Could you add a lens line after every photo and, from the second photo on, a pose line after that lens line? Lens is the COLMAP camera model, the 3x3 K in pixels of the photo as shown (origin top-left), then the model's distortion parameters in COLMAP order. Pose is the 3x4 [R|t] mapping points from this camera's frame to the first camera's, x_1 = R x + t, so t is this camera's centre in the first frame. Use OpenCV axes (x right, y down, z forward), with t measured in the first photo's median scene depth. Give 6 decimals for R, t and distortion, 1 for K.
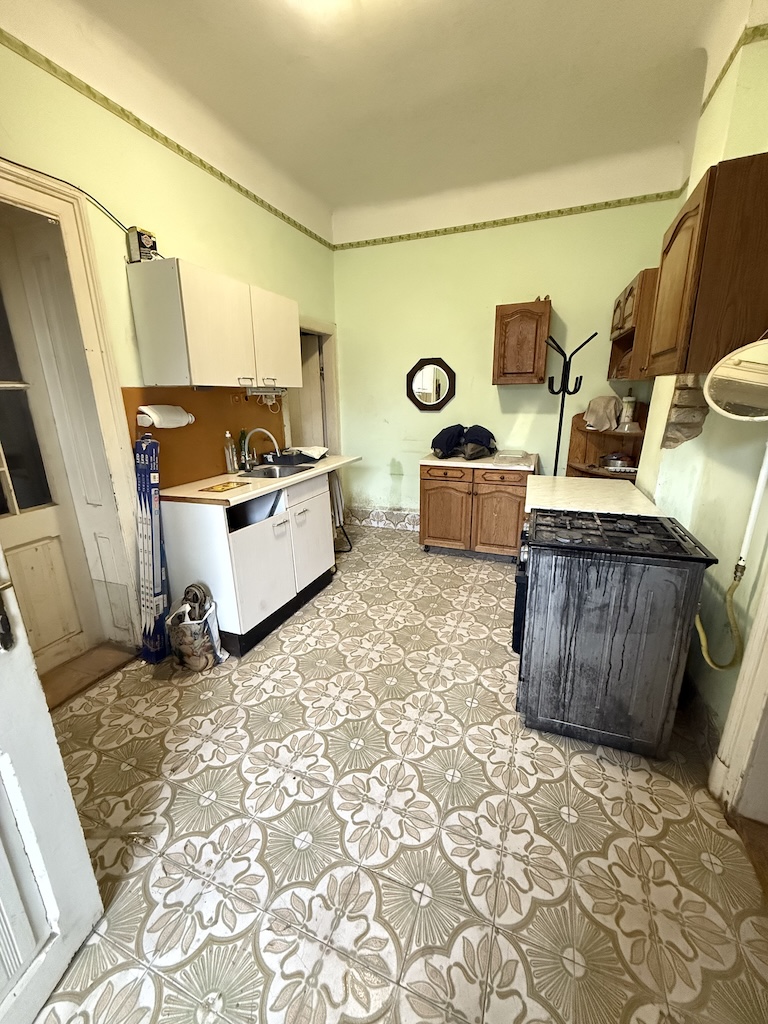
lens RADIAL K [[411.9, 0, 384.1], [0, 411.9, 510.6], [0, 0, 1]] dist [0.000518, -0.000040]
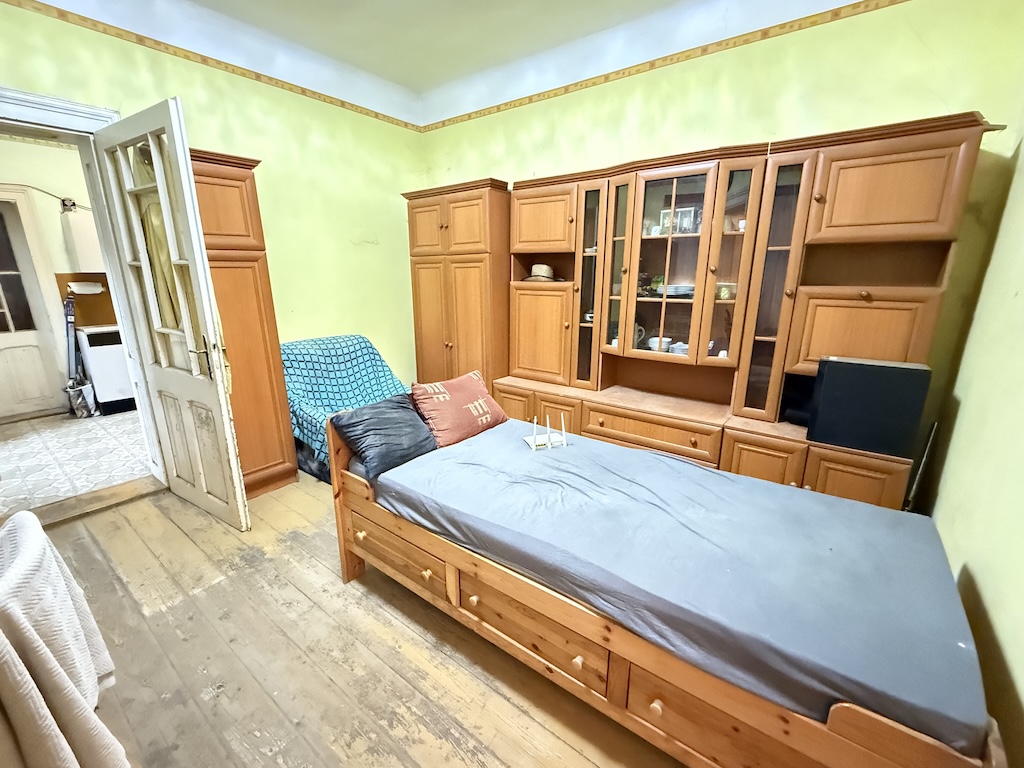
lens RADIAL K [[439.6, 0, 510.6], [0, 439.6, 385.2], [0, 0, 1]] dist [-0.000362, 0.000063]
pose [[0.962027, 0.070315, -0.263741, 2.104261], [-0.075845, 0.997061, -0.010831, 0.104894], [0.262204, 0.030423, 0.964533, -0.487409]]
